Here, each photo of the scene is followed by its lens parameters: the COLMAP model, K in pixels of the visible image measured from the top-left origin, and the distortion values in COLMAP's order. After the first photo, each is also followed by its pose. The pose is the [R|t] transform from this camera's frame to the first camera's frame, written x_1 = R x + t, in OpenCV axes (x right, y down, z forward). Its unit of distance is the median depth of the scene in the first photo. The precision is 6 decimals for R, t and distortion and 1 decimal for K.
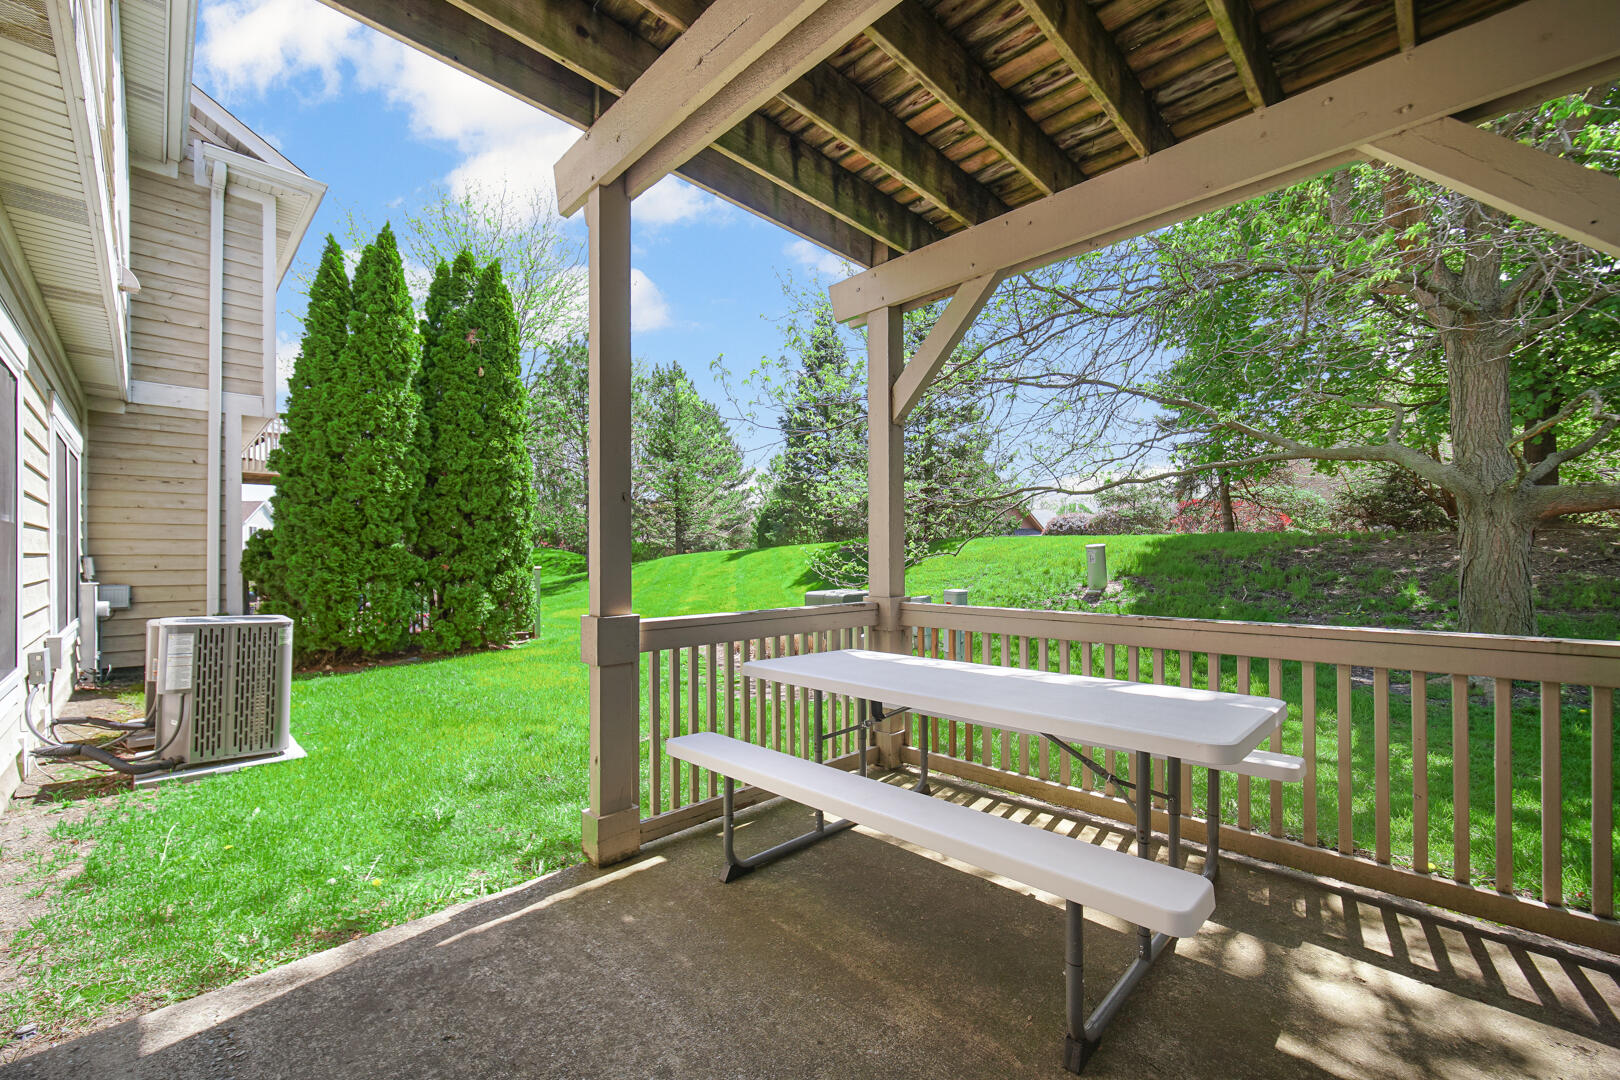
lens RADIAL K [[645.6, 0, 806.9], [0, 645.6, 554.6], [0, 0, 1]] dist [-0.001801, 0.000135]
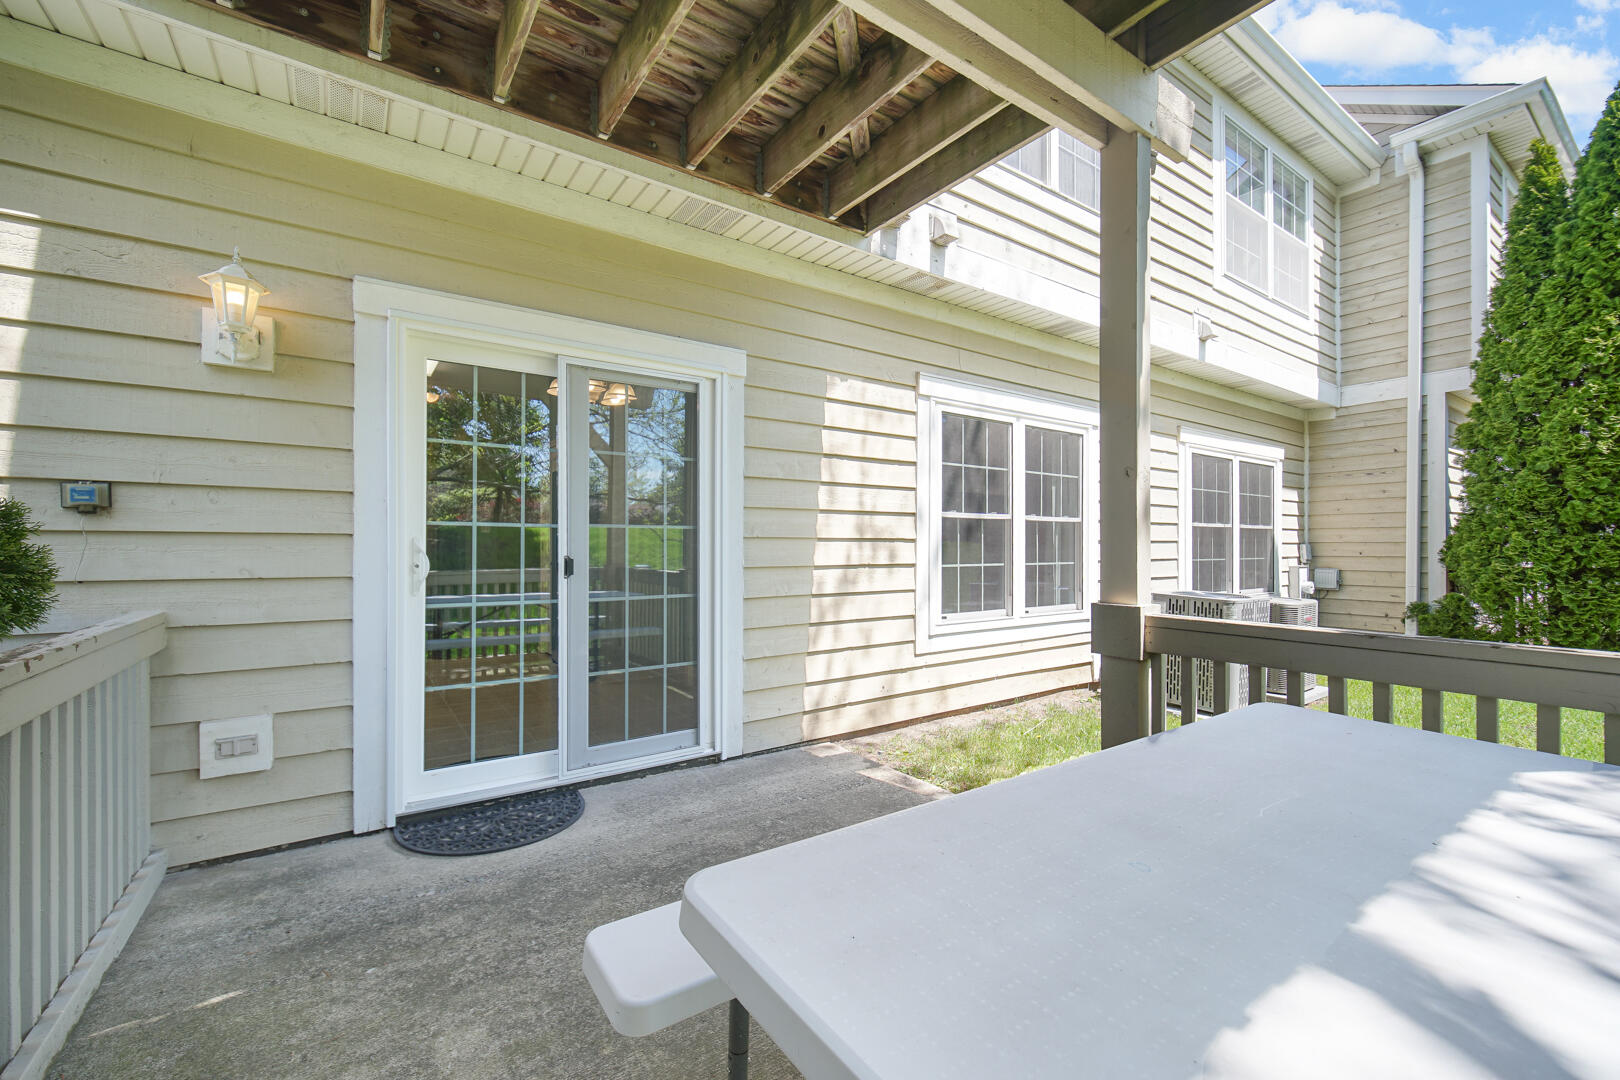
lens RADIAL K [[657.0, 0, 794.8], [0, 657.0, 545.9], [0, 0, 1]] dist [-0.001022, 0.000315]
pose [[-0.178417, 0.000398, -0.983955, 0.239683], [0.000107, 1.000000, 0.000385, 0.005895], [0.983955, -0.000037, -0.178417, 0.250427]]
